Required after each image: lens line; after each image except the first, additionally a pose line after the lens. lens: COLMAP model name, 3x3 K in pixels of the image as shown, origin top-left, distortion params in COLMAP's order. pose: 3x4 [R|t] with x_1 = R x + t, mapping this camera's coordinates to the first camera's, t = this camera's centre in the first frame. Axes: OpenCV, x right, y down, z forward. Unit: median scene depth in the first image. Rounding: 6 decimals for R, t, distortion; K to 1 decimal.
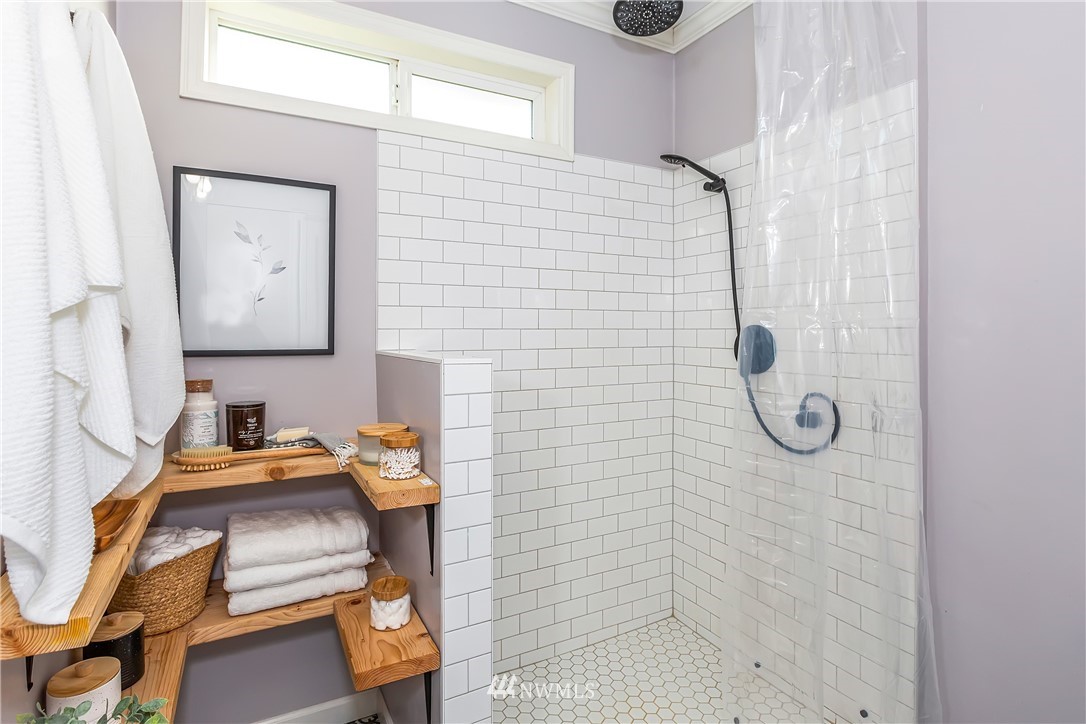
lens RADIAL K [[538.1, 0, 531.2], [0, 538.1, 328.6], [0, 0, 1]] dist [-0.003199, -0.000228]
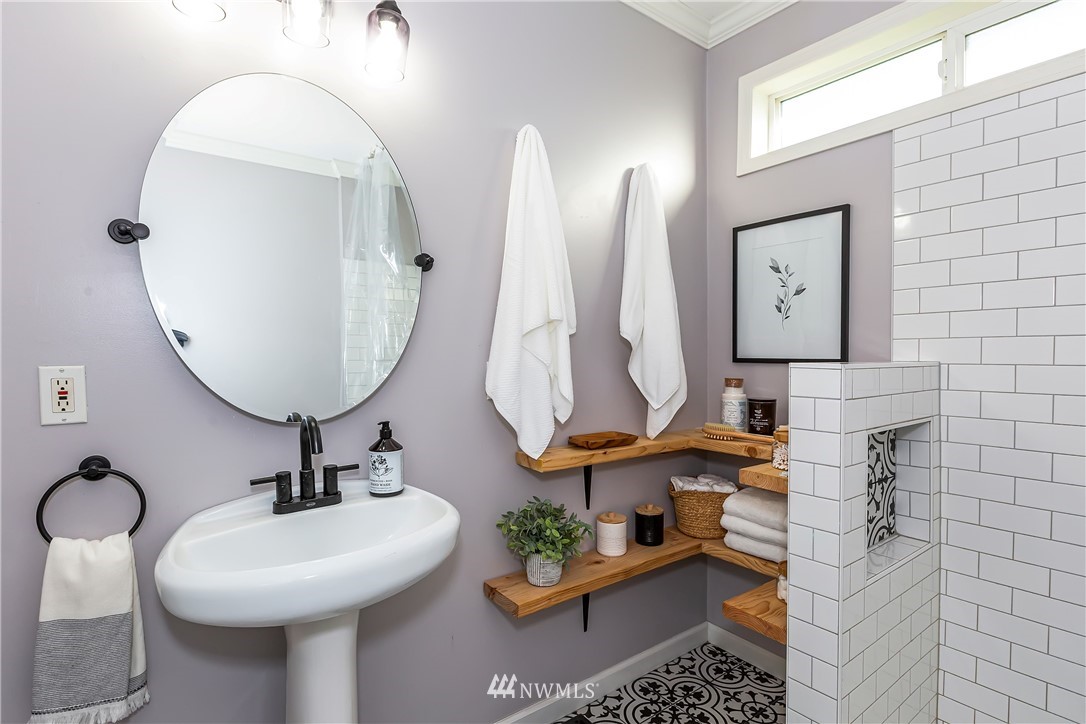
lens RADIAL K [[538.1, 0, 543.2], [0, 538.1, 358.6], [0, 0, 1]] dist [-0.003199, -0.000228]
pose [[0.167013, 0.008756, -0.985916, 0.619464], [0.008219, 0.999913, 0.010272, 0.022778], [0.985920, -0.009819, 0.166926, 0.249648]]
